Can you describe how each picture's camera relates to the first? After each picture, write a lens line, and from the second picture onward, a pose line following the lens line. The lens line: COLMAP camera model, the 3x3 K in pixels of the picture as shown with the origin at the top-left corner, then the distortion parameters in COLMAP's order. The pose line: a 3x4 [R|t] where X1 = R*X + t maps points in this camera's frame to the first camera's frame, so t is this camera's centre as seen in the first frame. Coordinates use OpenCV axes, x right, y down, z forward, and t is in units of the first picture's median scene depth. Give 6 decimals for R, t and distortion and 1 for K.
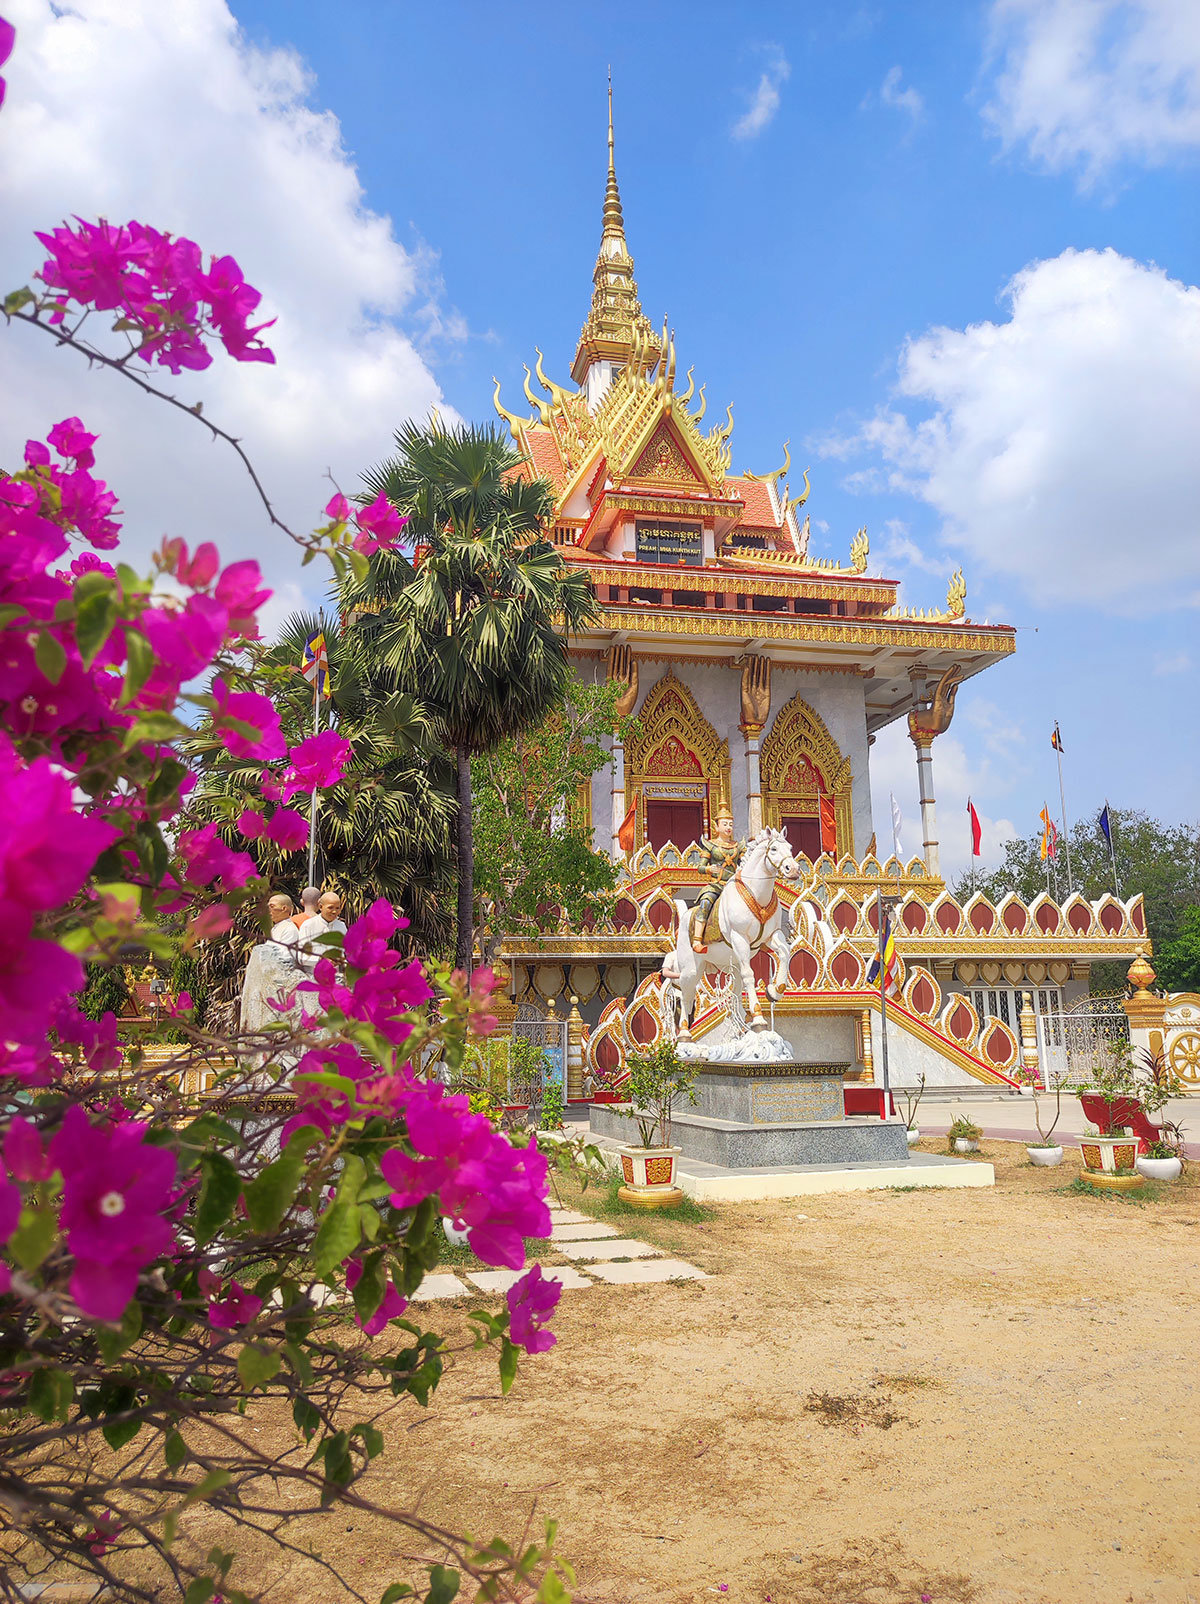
lens RADIAL K [[1177.3, 0, 594.4], [0, 1177.3, 804.2], [0, 0, 1]] dist [0.027554, -0.013741]
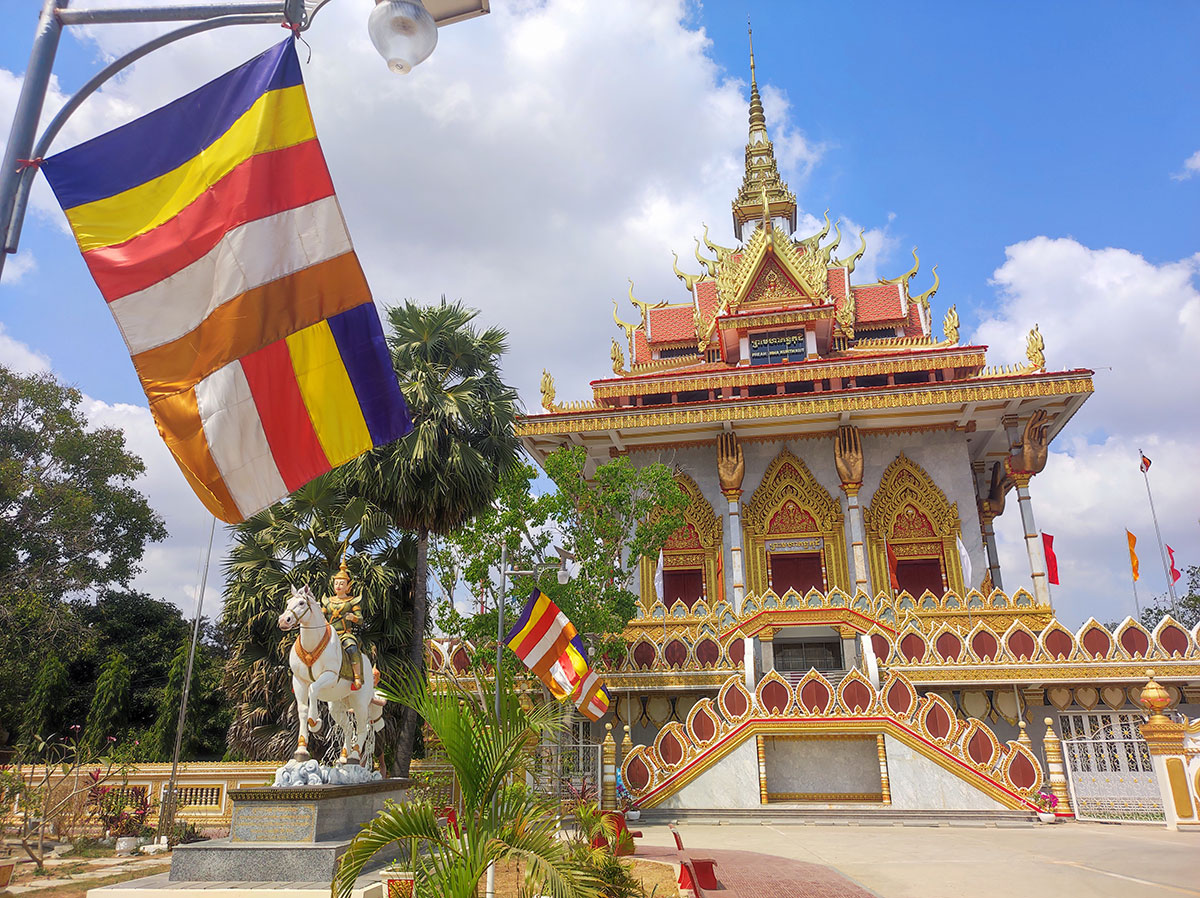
lens RADIAL K [[880.8, 0, 598.3], [0, 880.8, 442.4], [0, 0, 1]] dist [0.027554, -0.013741]
pose [[0.913381, -0.127914, -0.386488, 0.246313], [0.071901, 0.985118, -0.156117, 0.011705], [0.400706, 0.114806, 0.908985, 0.082798]]
